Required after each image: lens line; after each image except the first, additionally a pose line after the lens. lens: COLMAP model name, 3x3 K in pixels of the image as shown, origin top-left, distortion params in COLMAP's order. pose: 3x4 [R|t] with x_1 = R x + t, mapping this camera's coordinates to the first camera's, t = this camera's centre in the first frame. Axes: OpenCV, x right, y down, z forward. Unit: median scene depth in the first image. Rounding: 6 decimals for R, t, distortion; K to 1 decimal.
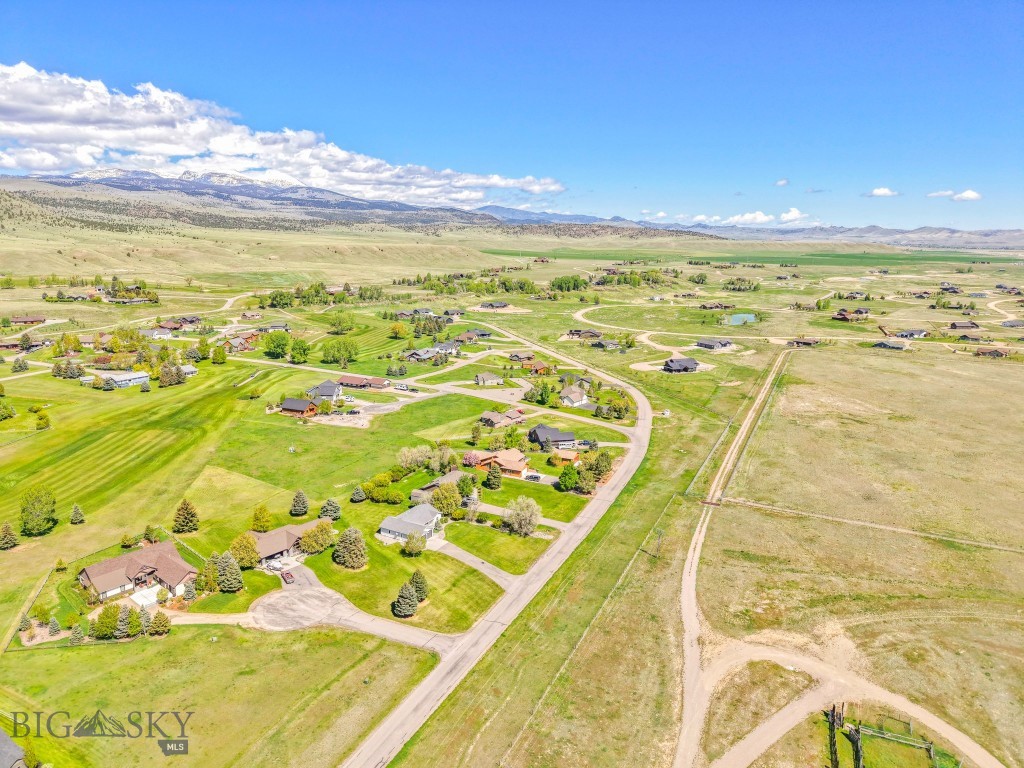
lens RADIAL K [[688.2, 0, 508.1], [0, 688.2, 380.1], [0, 0, 1]] dist [0.043180, -0.042190]
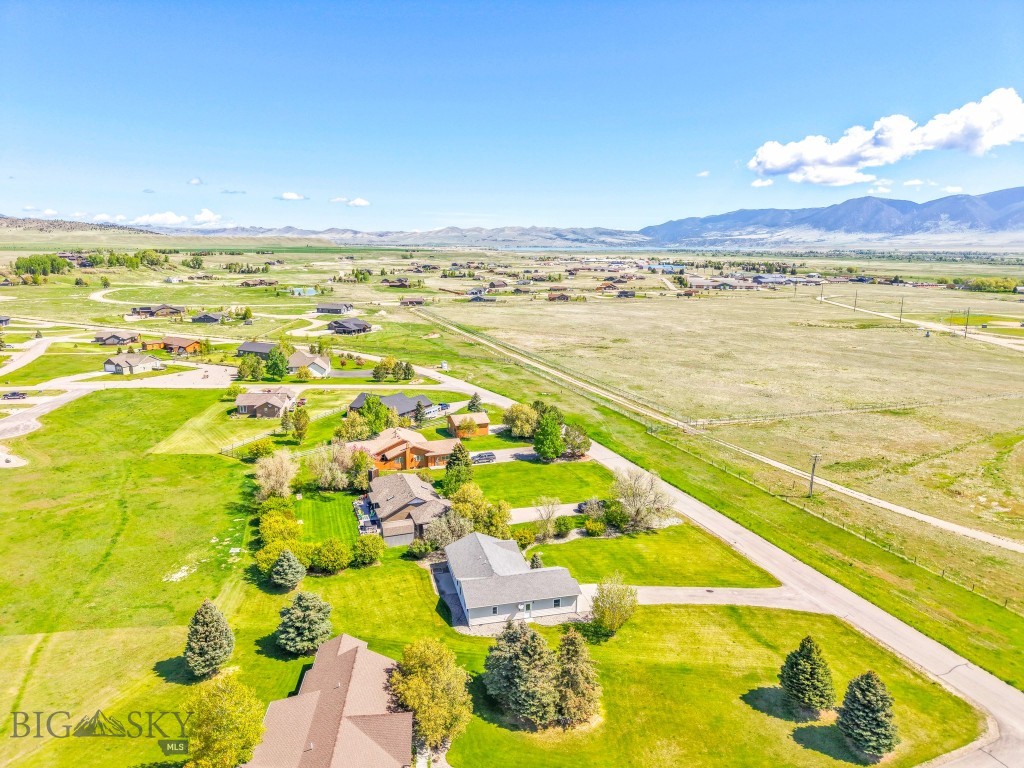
lens RADIAL K [[688.2, 0, 508.1], [0, 688.2, 380.1], [0, 0, 1]] dist [0.043180, -0.042190]
pose [[0.706102, -0.144906, 0.693125, -0.390297], [0.147702, 0.987447, 0.055971, 0.047635], [-0.692535, 0.062855, 0.718641, 0.590894]]
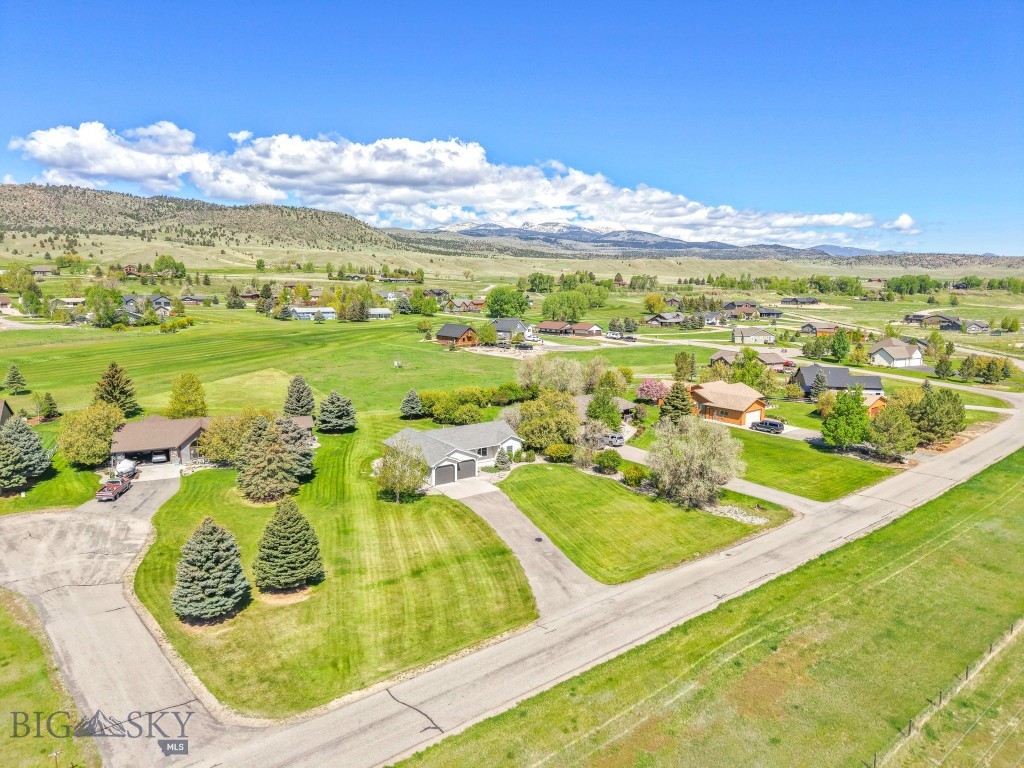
lens RADIAL K [[688.2, 0, 508.1], [0, 688.2, 380.1], [0, 0, 1]] dist [0.043180, -0.042190]
pose [[0.901996, 0.062254, -0.427232, 0.084567], [-0.089190, 0.995073, -0.043306, 0.160584], [0.422430, 0.077167, 0.903105, 0.530008]]
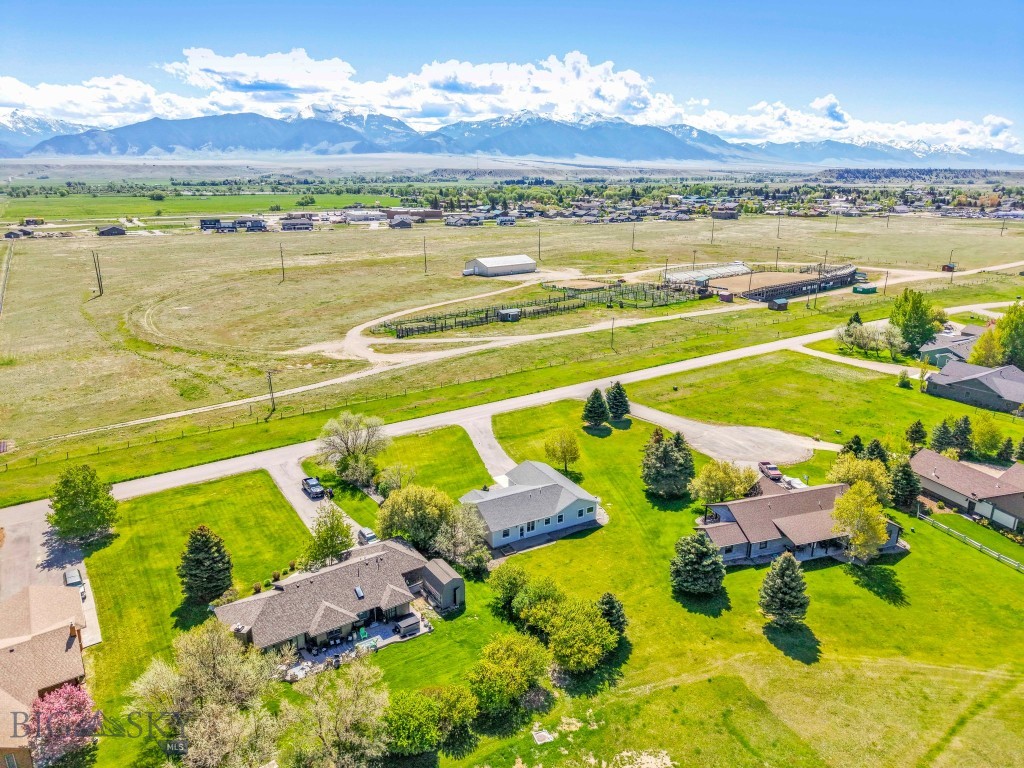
lens RADIAL K [[688.2, 0, 508.1], [0, 688.2, 380.1], [0, 0, 1]] dist [0.043180, -0.042190]
pose [[-0.864338, -0.159758, 0.476863, -0.307231], [0.091479, 0.882440, 0.461445, -0.084550], [-0.494522, 0.442467, -0.748112, 1.201710]]
